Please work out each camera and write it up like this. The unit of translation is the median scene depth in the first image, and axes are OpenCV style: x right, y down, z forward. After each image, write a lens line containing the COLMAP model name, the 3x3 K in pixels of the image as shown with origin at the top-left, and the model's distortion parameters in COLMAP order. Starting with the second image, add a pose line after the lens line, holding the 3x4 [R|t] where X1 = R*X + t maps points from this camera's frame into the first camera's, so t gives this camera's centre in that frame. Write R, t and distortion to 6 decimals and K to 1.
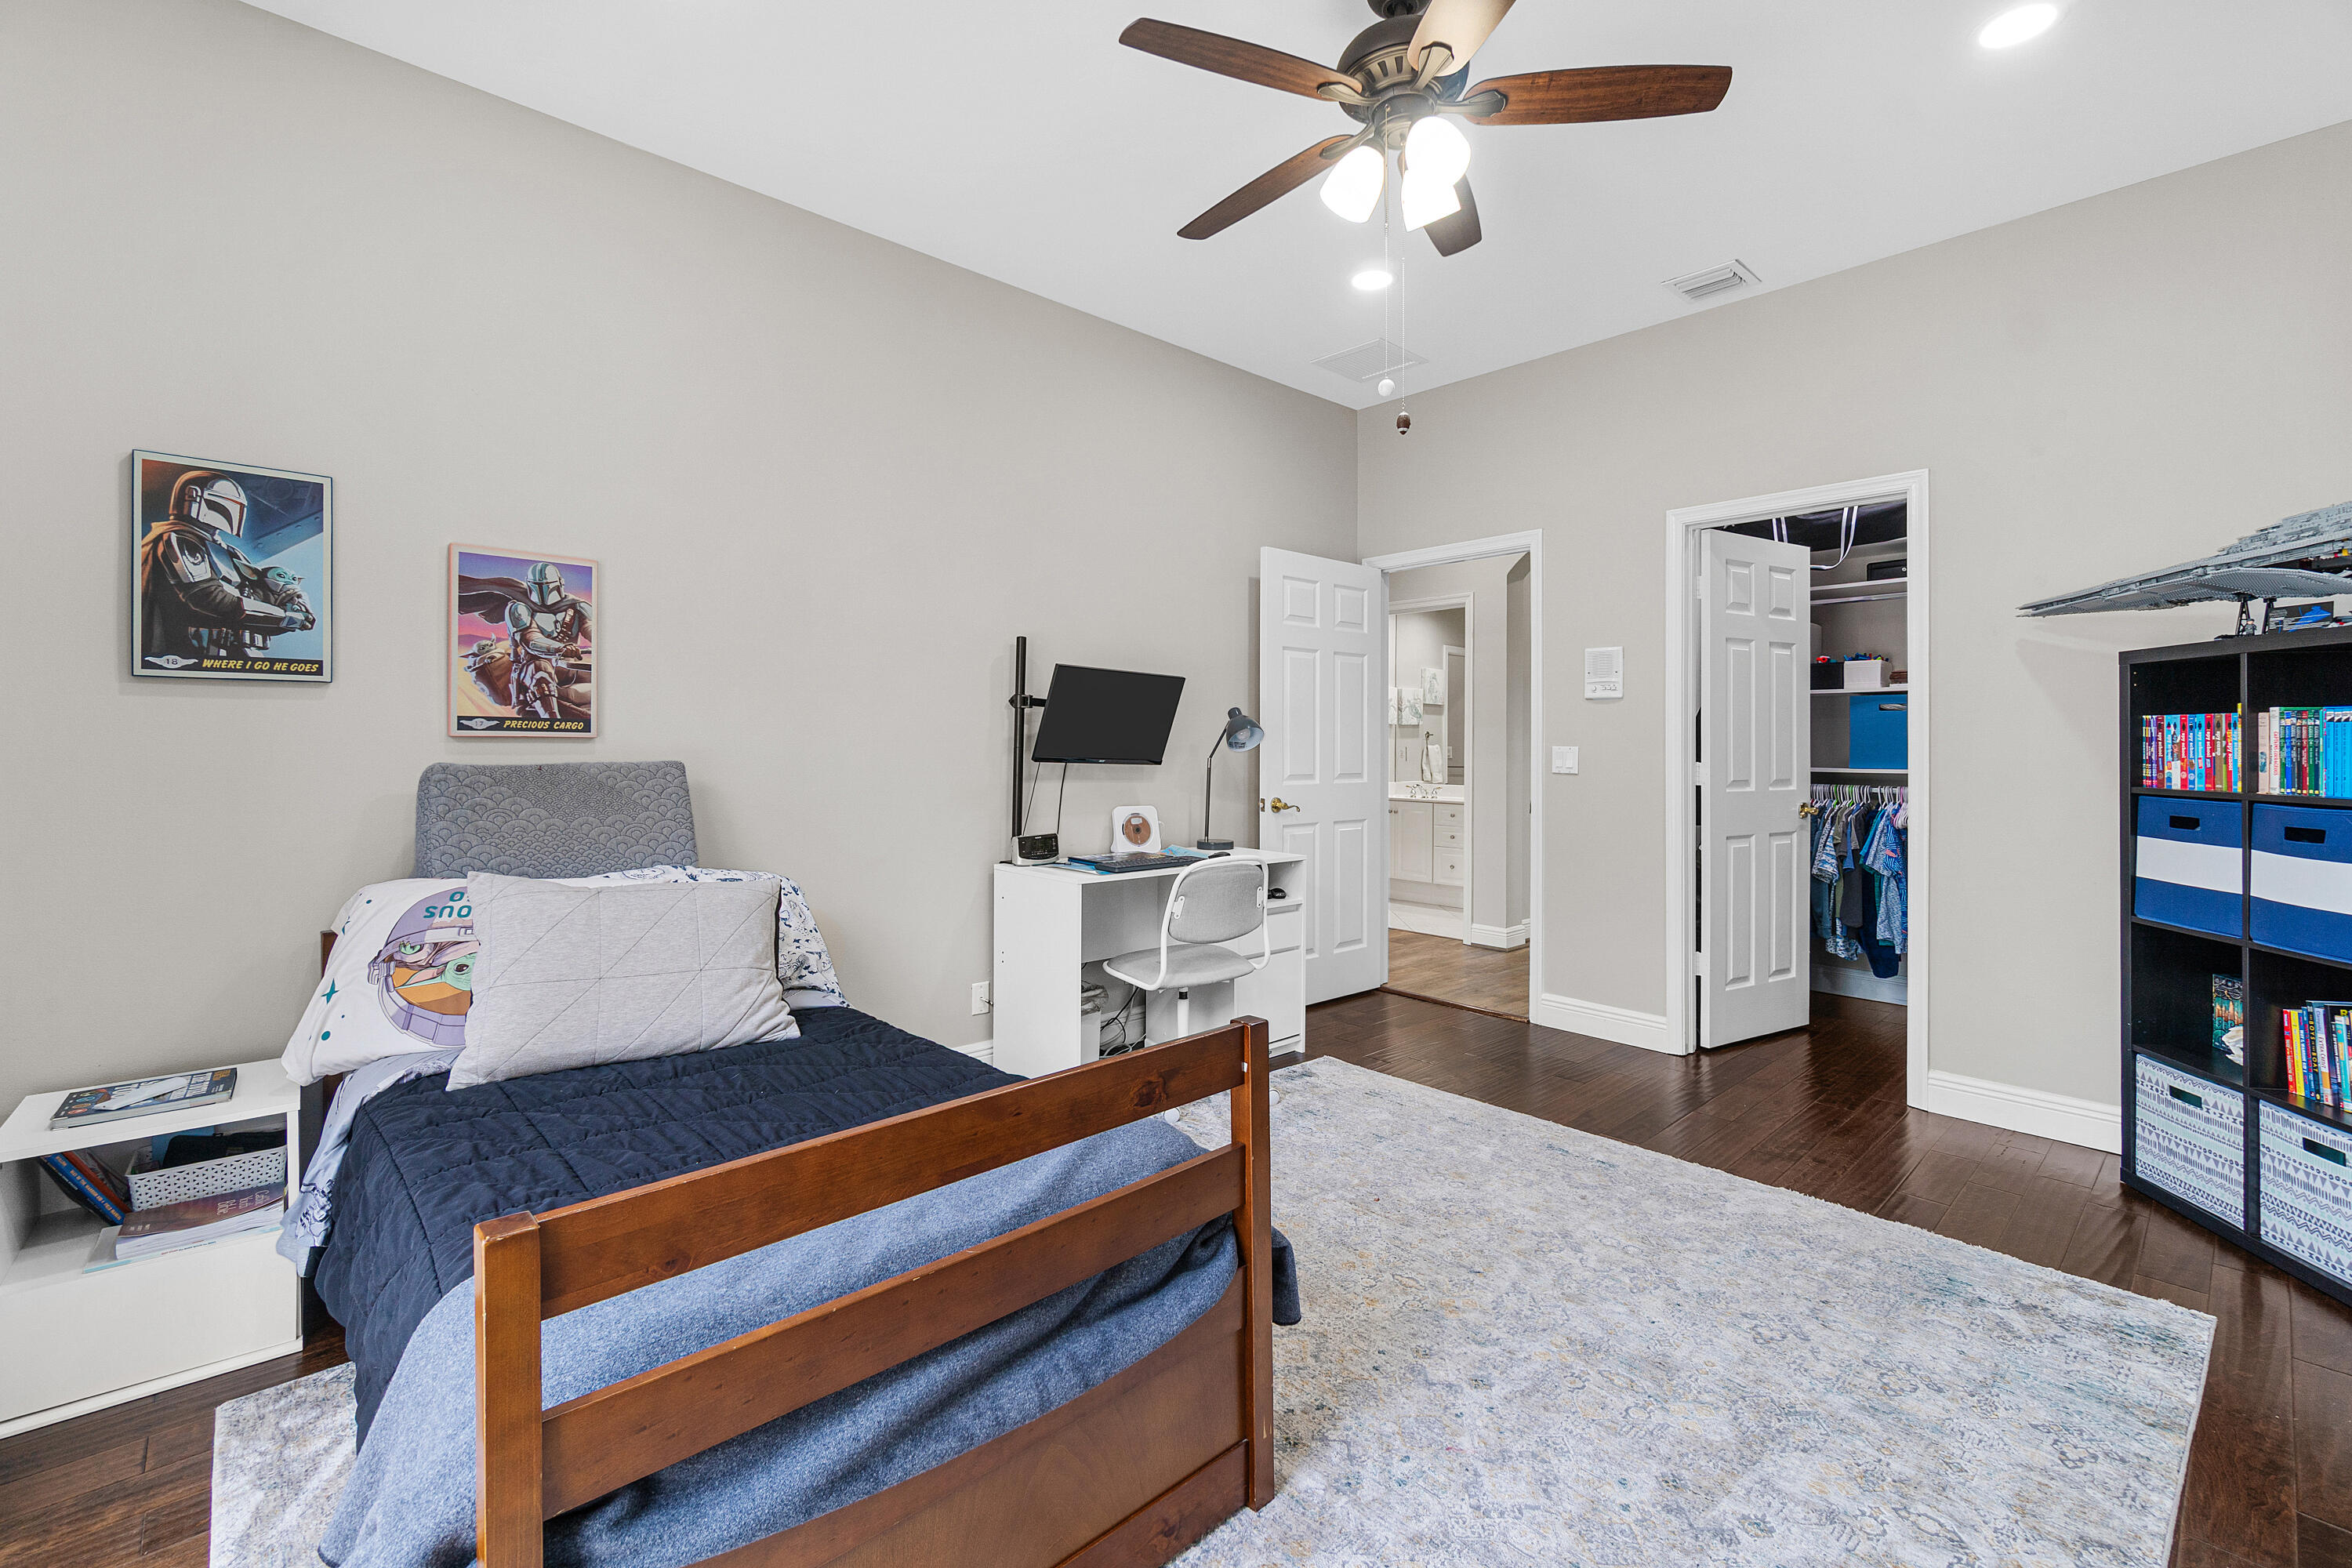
lens RADIAL K [[972.3, 0, 1171.9], [0, 972.3, 690.7], [0, 0, 1]] dist [-0.000356, 0.000012]
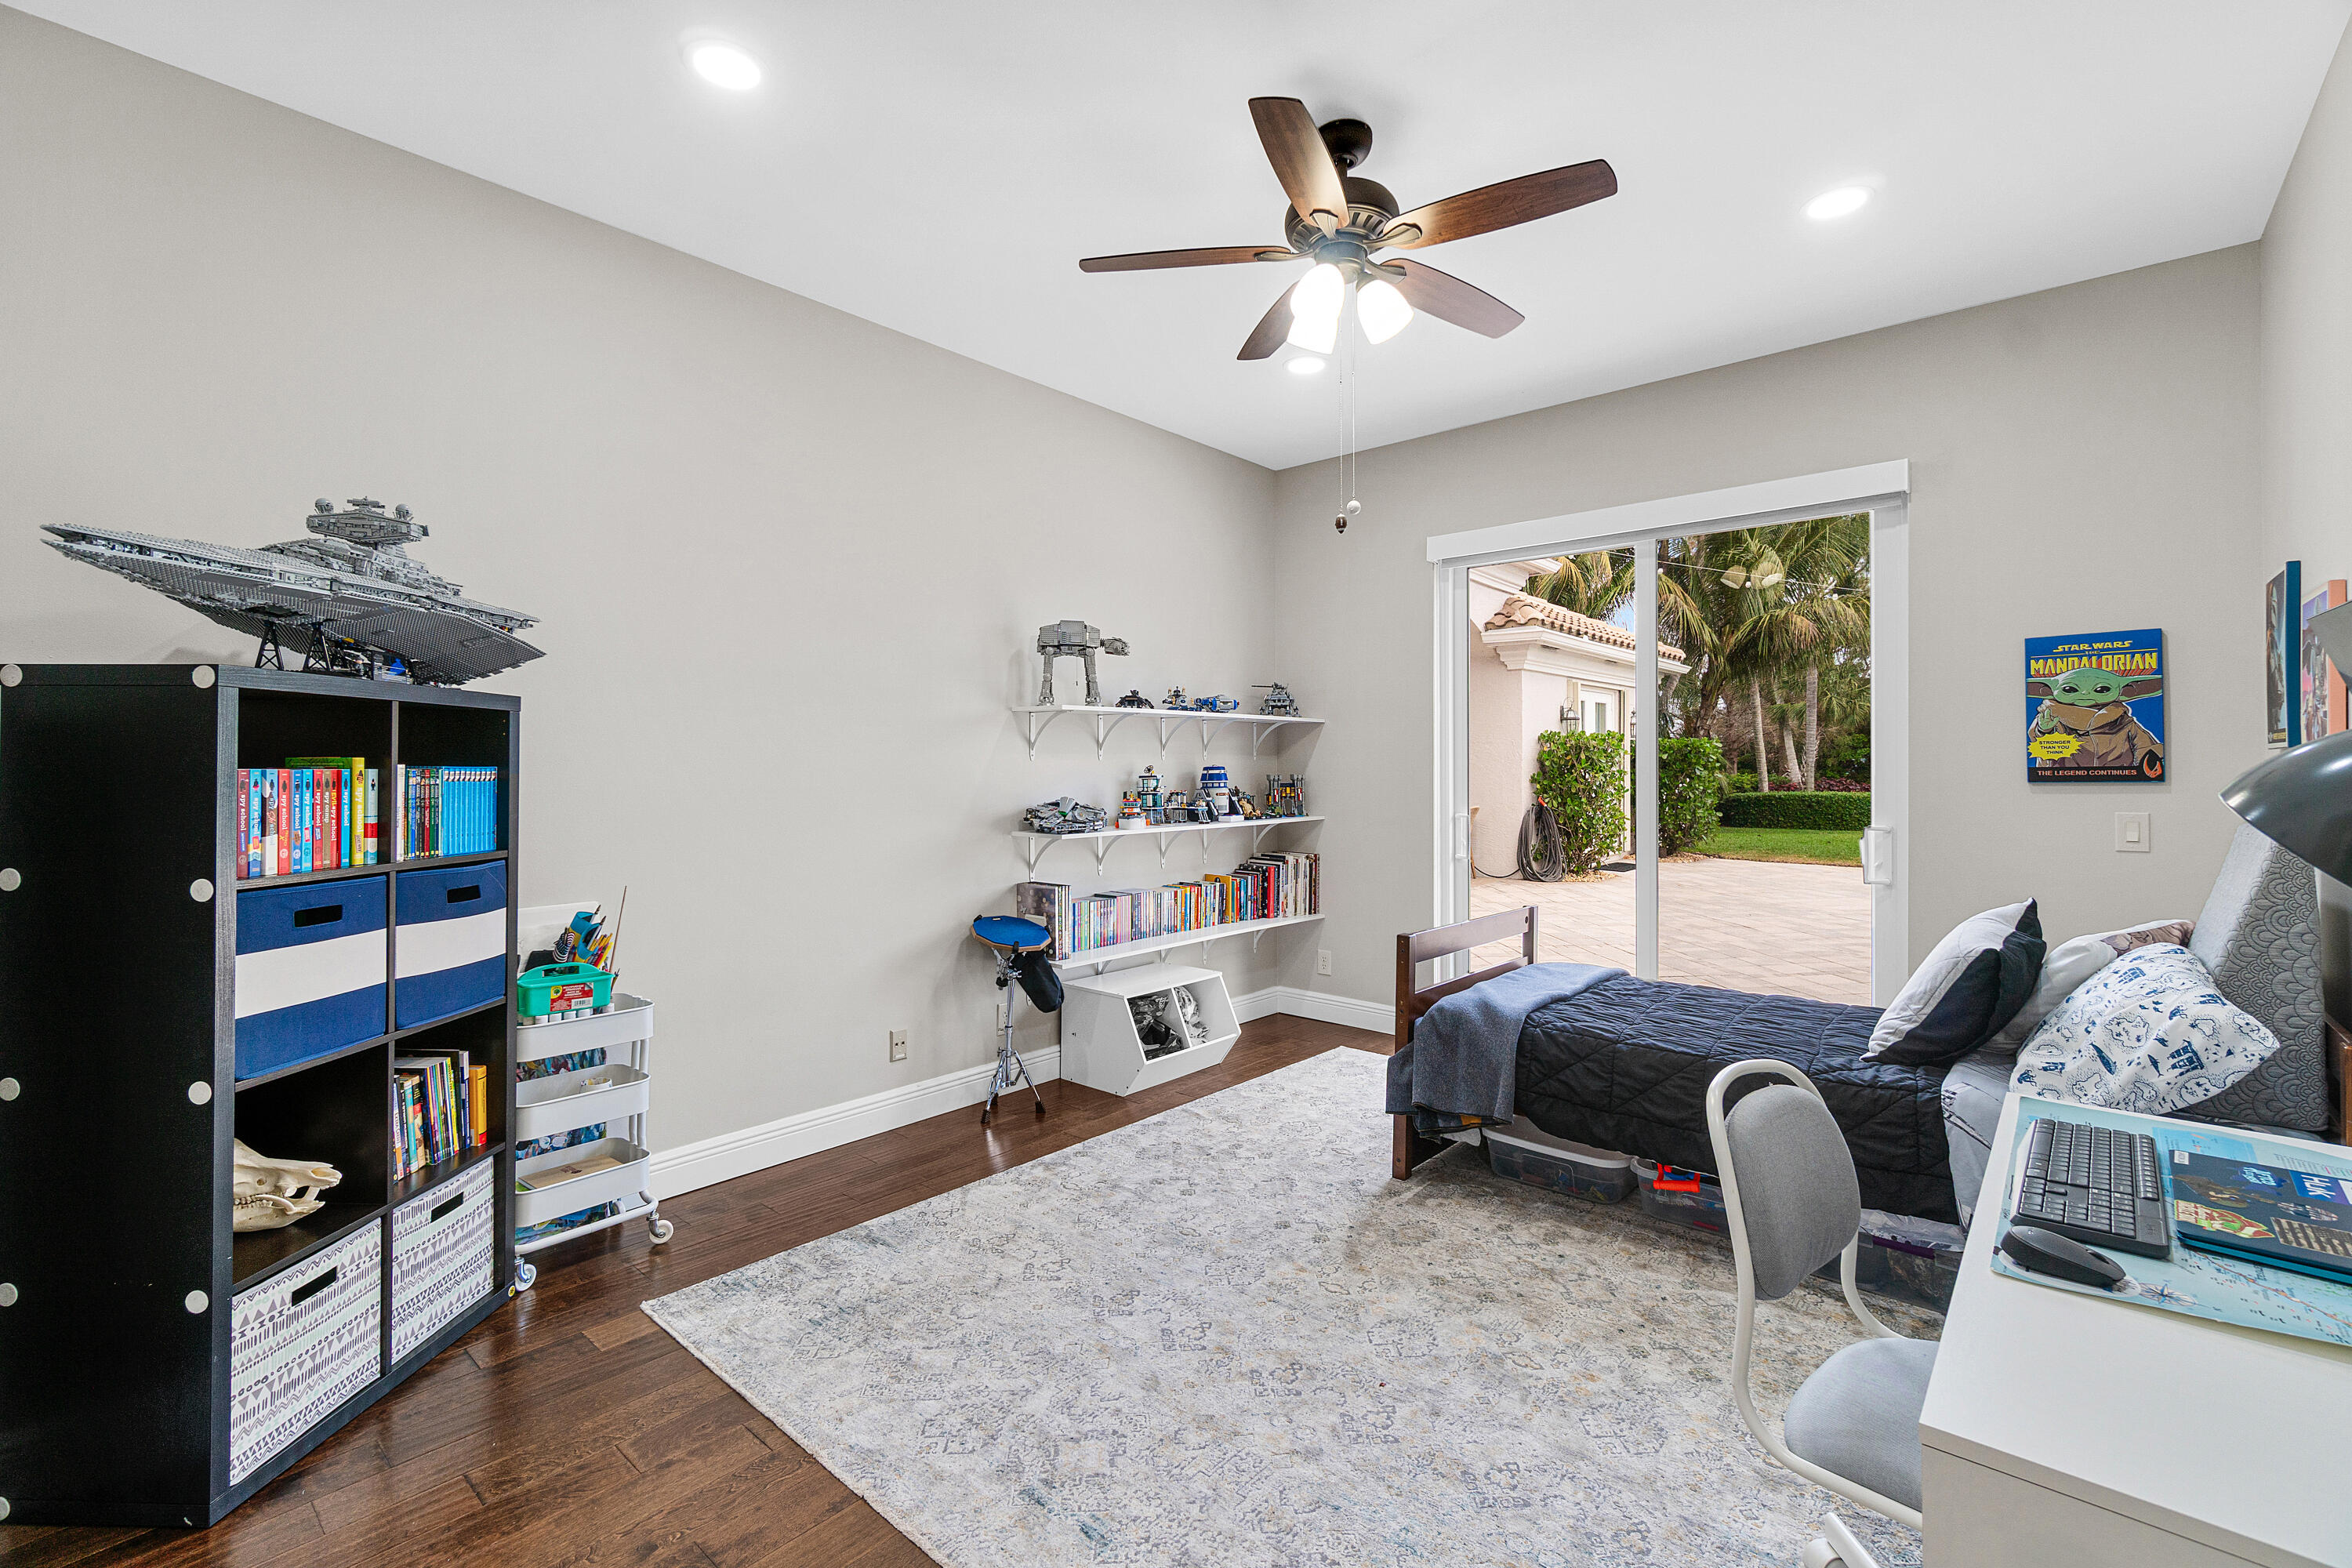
lens RADIAL K [[1019.9, 0, 1172.6], [0, 1019.9, 772.7], [0, 0, 1]] dist [-0.002610, -0.000063]
pose [[-0.992929, -0.011162, -0.118187, 1.740244], [-0.005281, 0.998737, -0.049956, 0.222359], [0.118595, -0.048979, -0.991734, 6.616419]]
